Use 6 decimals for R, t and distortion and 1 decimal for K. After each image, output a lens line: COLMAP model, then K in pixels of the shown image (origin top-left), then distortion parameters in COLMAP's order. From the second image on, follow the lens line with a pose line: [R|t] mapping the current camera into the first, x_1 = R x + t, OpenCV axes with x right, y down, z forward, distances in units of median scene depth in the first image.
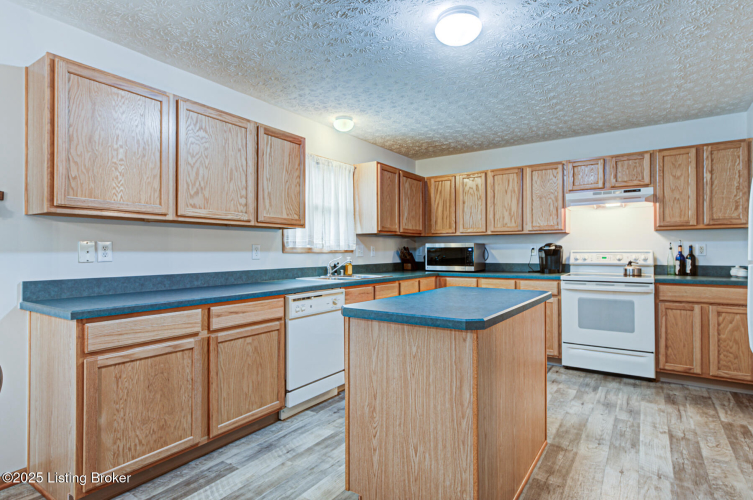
lens RADIAL K [[405.3, 0, 377.8], [0, 405.3, 249.7], [0, 0, 1]] dist [0.001096, 0.000156]
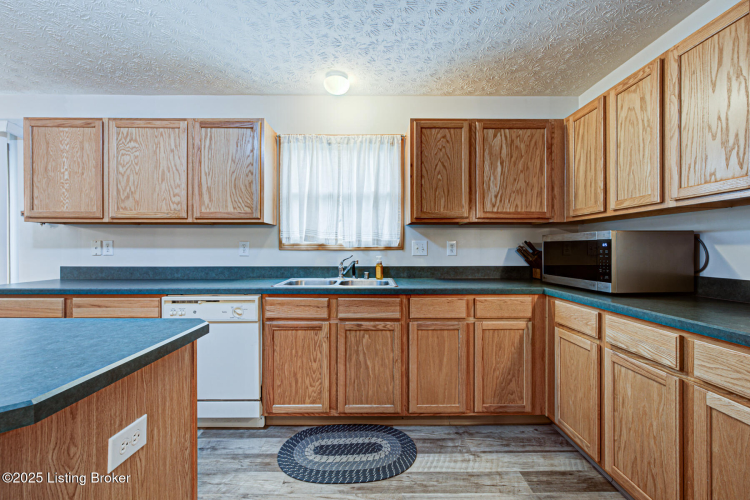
lens RADIAL K [[321.5, 0, 374.7], [0, 321.5, 249.6], [0, 0, 1]] dist [-0.000335, -0.000477]
pose [[0.557315, 0.005777, -0.830281, 0.548496], [0.001412, 0.999968, 0.007905, 0.002207], [0.830300, -0.005578, 0.557289, 0.835572]]
